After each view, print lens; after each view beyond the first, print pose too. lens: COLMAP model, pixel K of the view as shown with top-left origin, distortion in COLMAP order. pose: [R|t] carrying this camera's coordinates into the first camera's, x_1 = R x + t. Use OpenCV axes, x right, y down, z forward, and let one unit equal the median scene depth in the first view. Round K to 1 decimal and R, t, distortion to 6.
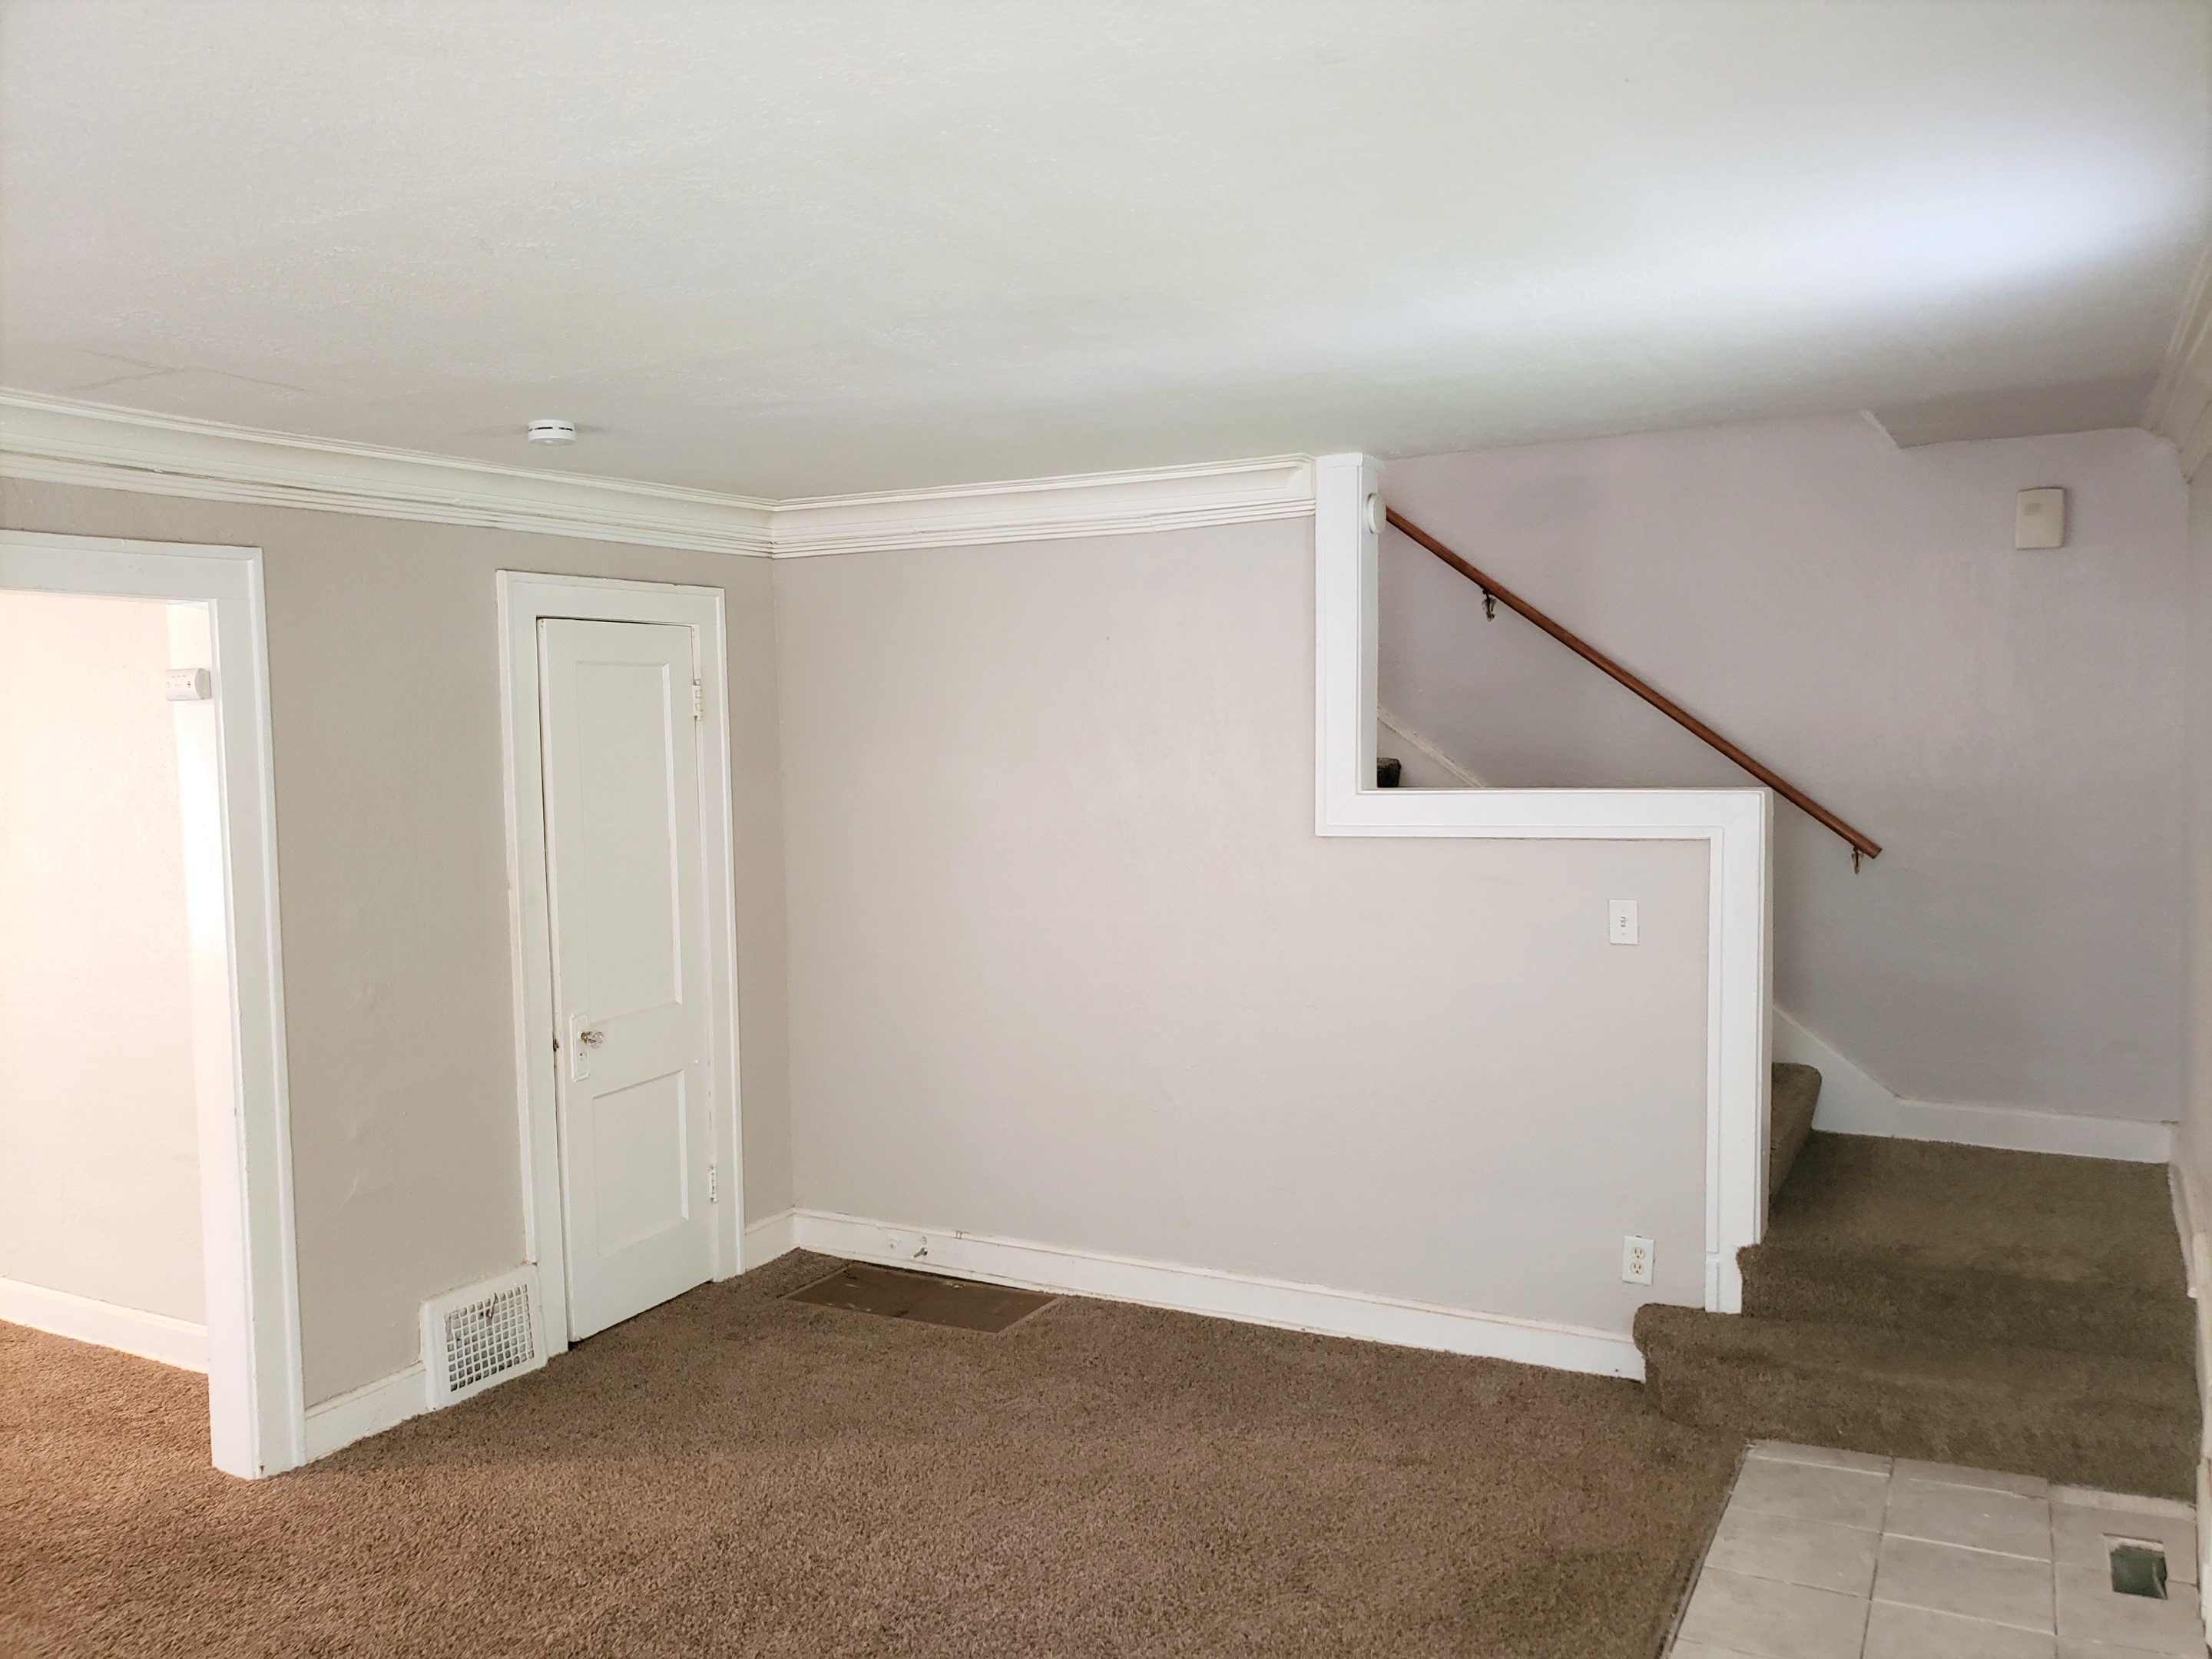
lens RADIAL K [[1726.8, 0, 1110.3], [0, 1726.8, 793.7], [0, 0, 1]] dist [-0.000288, 0.008126]
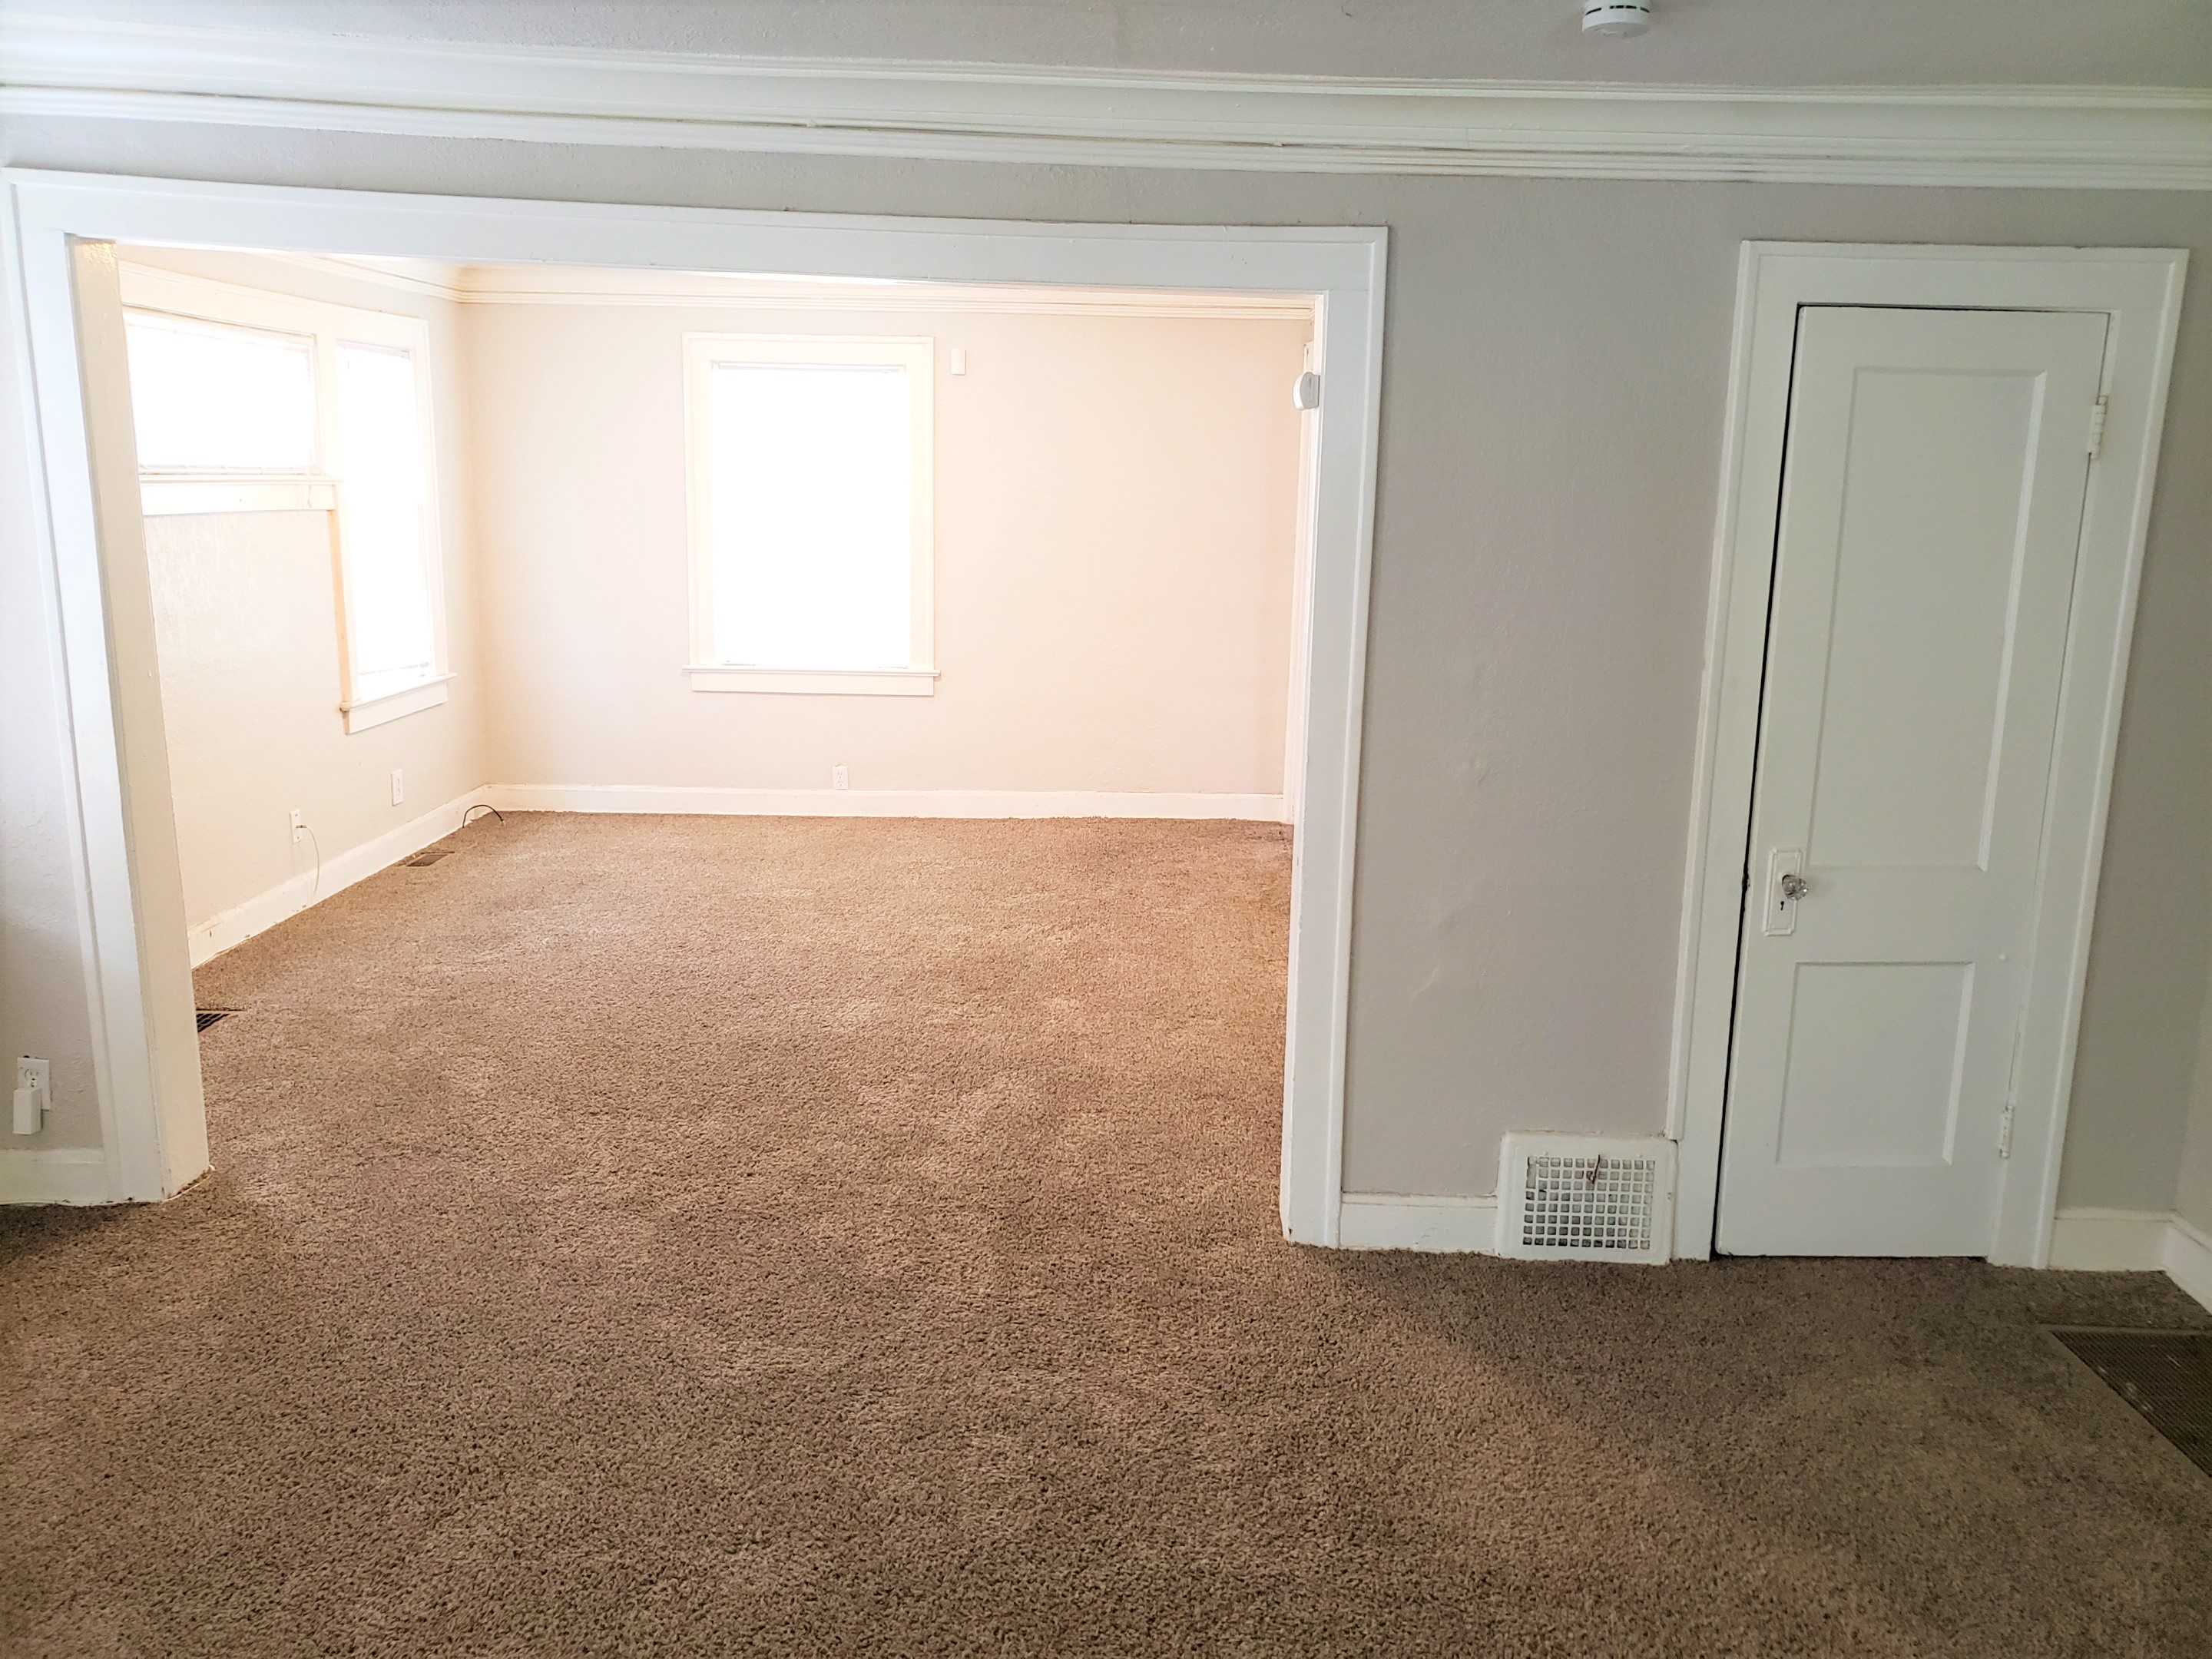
lens RADIAL K [[1726.8, 0, 1110.3], [0, 1726.8, 793.7], [0, 0, 1]] dist [-0.000288, 0.008126]
pose [[0.471537, 0.199136, -0.859068, 0.205340], [-0.075049, 0.979697, 0.185905, -0.014508], [0.878647, -0.023189, 0.476908, 0.409435]]
